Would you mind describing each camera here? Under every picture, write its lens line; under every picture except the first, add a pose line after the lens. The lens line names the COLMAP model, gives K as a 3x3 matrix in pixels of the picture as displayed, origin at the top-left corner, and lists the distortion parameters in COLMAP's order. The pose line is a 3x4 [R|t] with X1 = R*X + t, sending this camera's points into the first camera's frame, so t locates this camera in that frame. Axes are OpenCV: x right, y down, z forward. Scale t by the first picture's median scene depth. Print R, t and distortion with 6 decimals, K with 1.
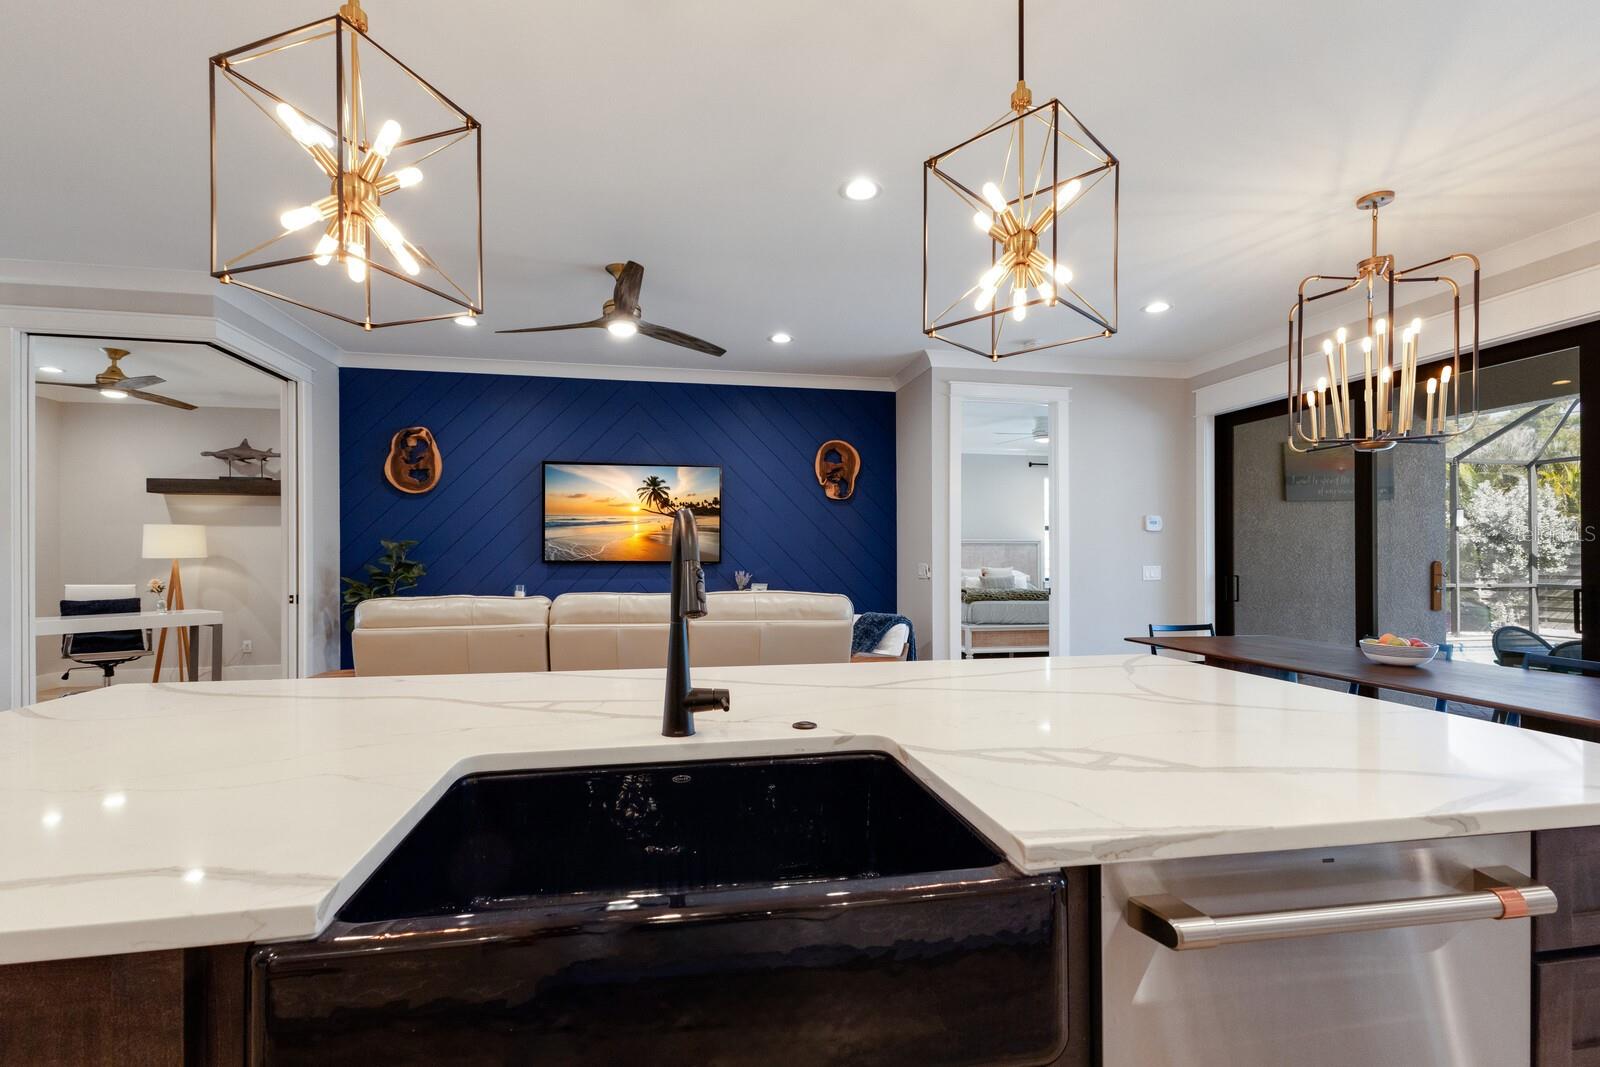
lens RADIAL K [[714.0, 0, 795.0], [0, 714.0, 549.6], [0, 0, 1]] dist [0.004555, 0.000177]
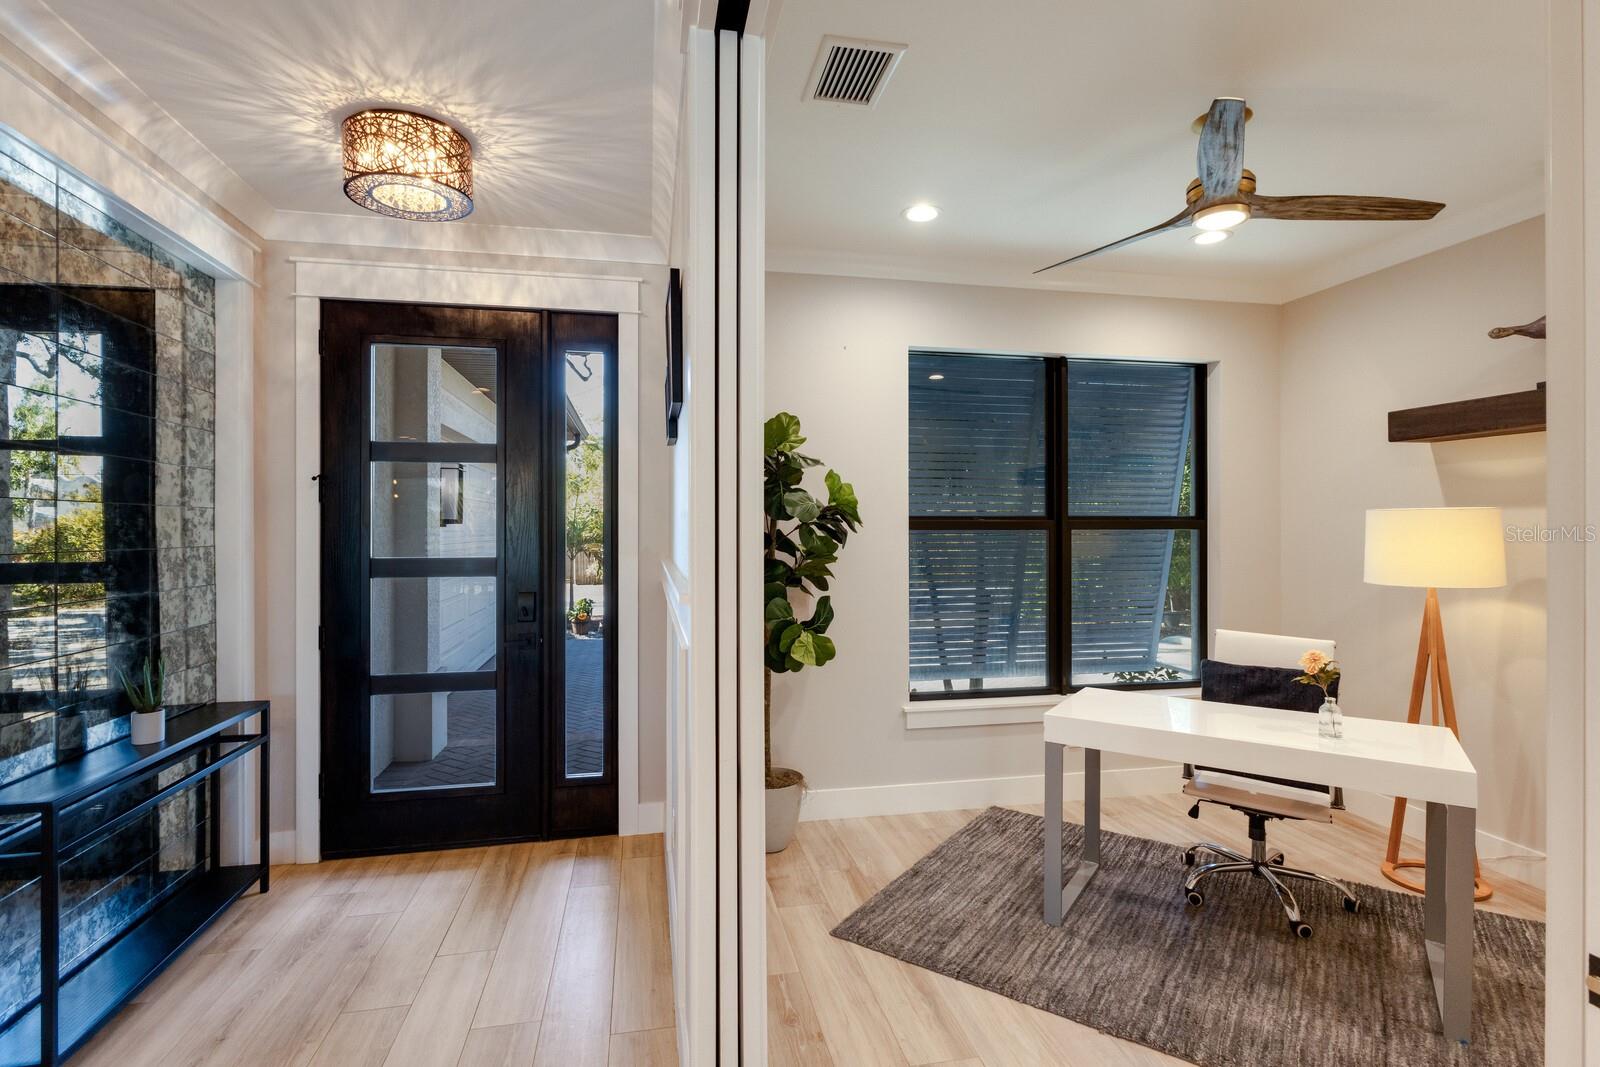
lens RADIAL K [[778.0, 0, 802.6], [0, 778.0, 528.5], [0, 0, 1]] dist [0.005942, 0.000365]
pose [[0.018051, 0.005709, -0.999821, -0.443458], [0.008126, 0.999950, 0.005857, -0.031737], [0.999804, -0.008230, 0.018003, 0.683018]]
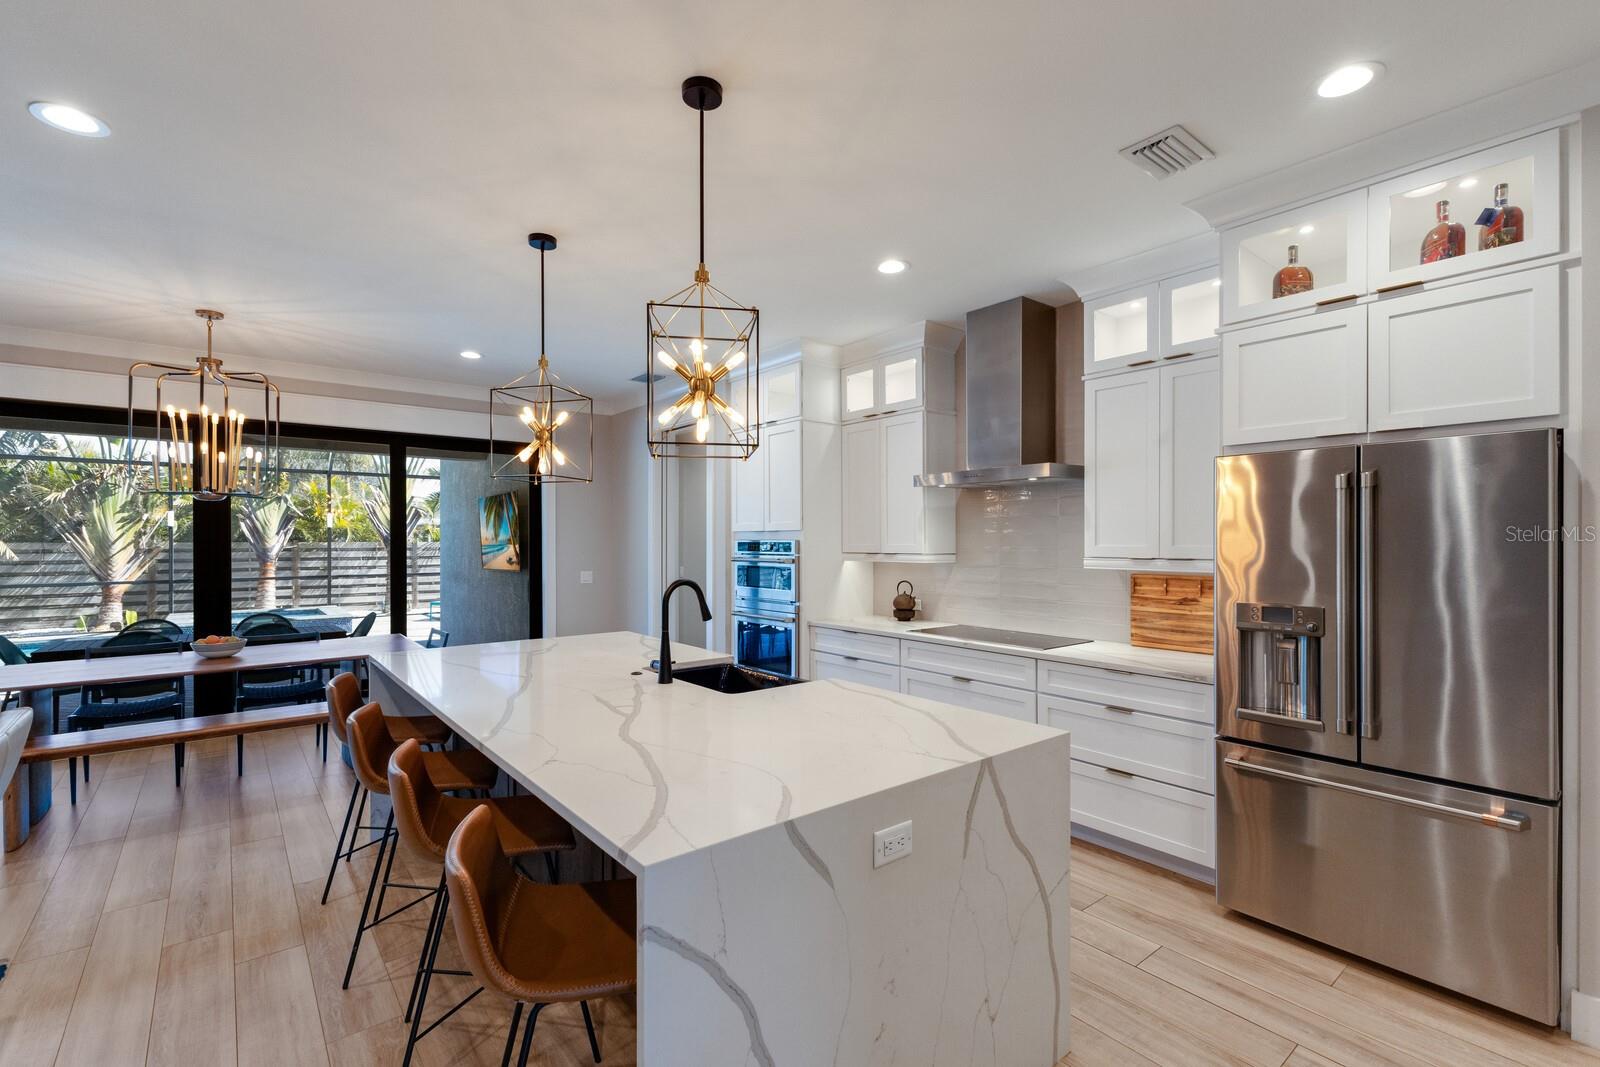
lens RADIAL K [[706.2, 0, 795.7], [0, 706.2, 547.1], [0, 0, 1]] dist [0.008526, -0.000349]
pose [[-0.474619, -0.008451, 0.880151, -0.472035], [-0.005548, 0.999963, 0.006610, -0.035023], [-0.880174, -0.001745, -0.474648, 0.359688]]
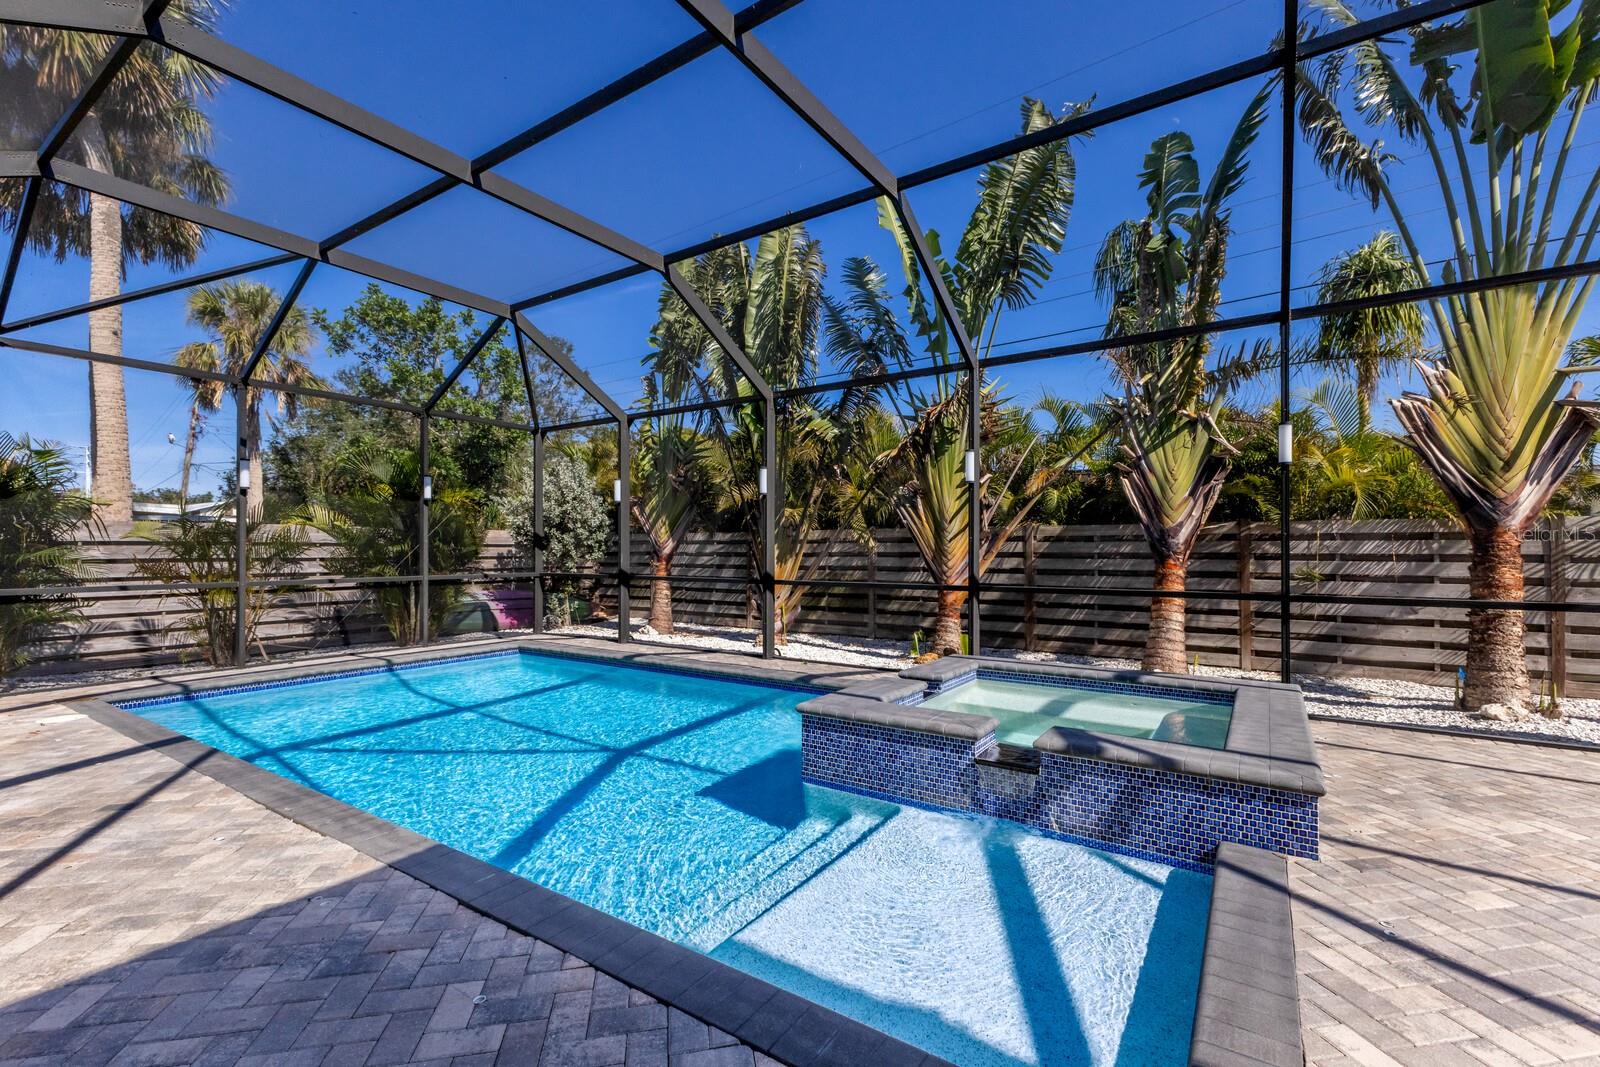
lens RADIAL K [[694.0, 0, 799.8], [0, 694.0, 541.2], [0, 0, 1]] dist [0.007121, -0.000581]
pose [[0.700512, 0.009302, 0.713580, 1.405209], [-0.006602, 0.999957, -0.006553, 0.029427], [-0.713610, -0.000121, 0.700543, 0.438808]]
